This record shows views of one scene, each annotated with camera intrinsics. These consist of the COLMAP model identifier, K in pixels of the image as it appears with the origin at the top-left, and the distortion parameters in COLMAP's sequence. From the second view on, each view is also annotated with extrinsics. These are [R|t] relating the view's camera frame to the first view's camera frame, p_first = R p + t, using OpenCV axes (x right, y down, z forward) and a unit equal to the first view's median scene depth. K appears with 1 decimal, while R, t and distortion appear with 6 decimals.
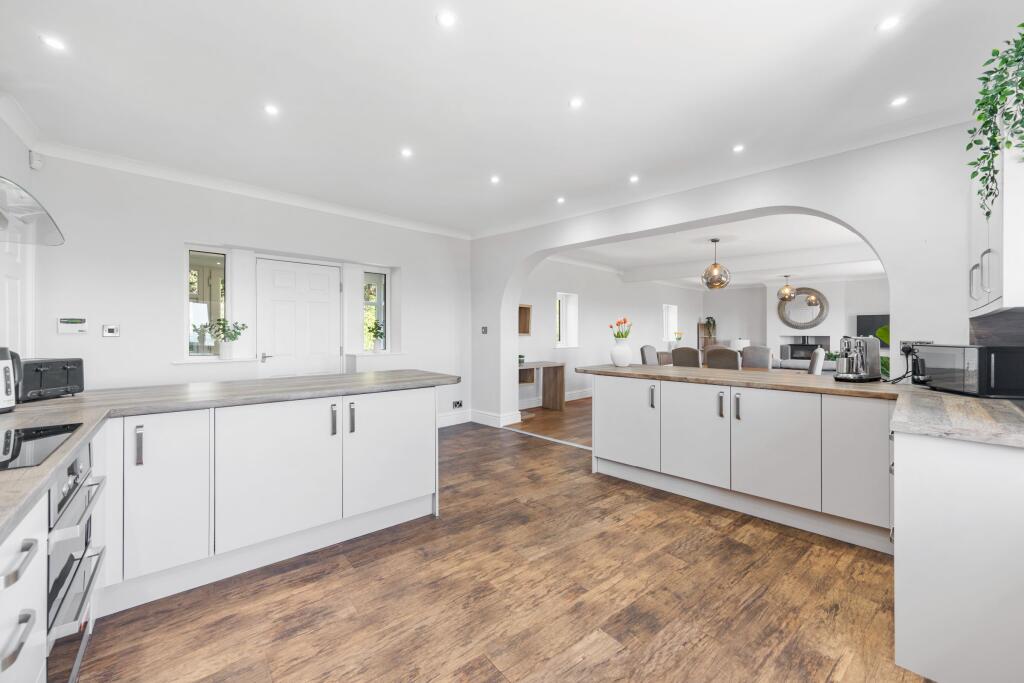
lens RADIAL K [[403.6, 0, 508.3], [0, 403.6, 335.9], [0, 0, 1]] dist [0.002507, -0.000748]
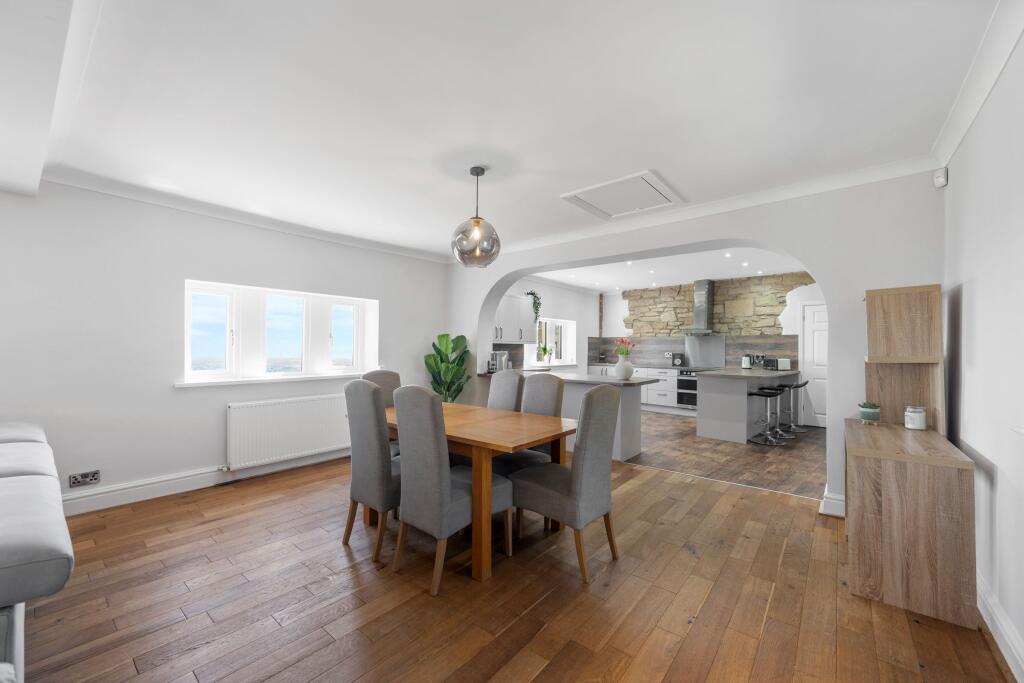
lens RADIAL K [[403.6, 0, 511.5], [0, 403.6, 346.8], [0, 0, 1]] dist [0.002507, -0.000748]
pose [[-0.993729, -0.005839, -0.111660, 0.857497], [-0.006413, 0.999968, 0.004785, -0.026111], [0.111628, 0.005471, -0.993735, 2.477950]]
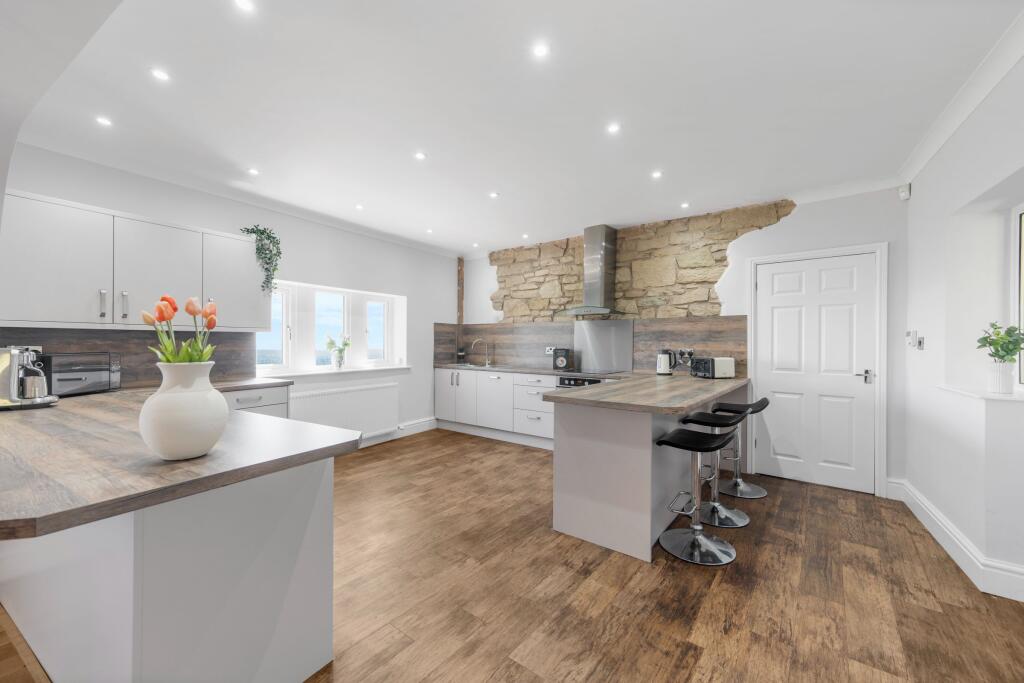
lens RADIAL K [[403.6, 0, 514.8], [0, 403.6, 344.1], [0, 0, 1]] dist [0.002507, -0.000748]
pose [[-0.968859, -0.000292, -0.247613, 0.132010], [-0.003369, 0.999922, 0.012004, -0.015074], [0.247591, 0.012465, -0.968785, 1.579579]]
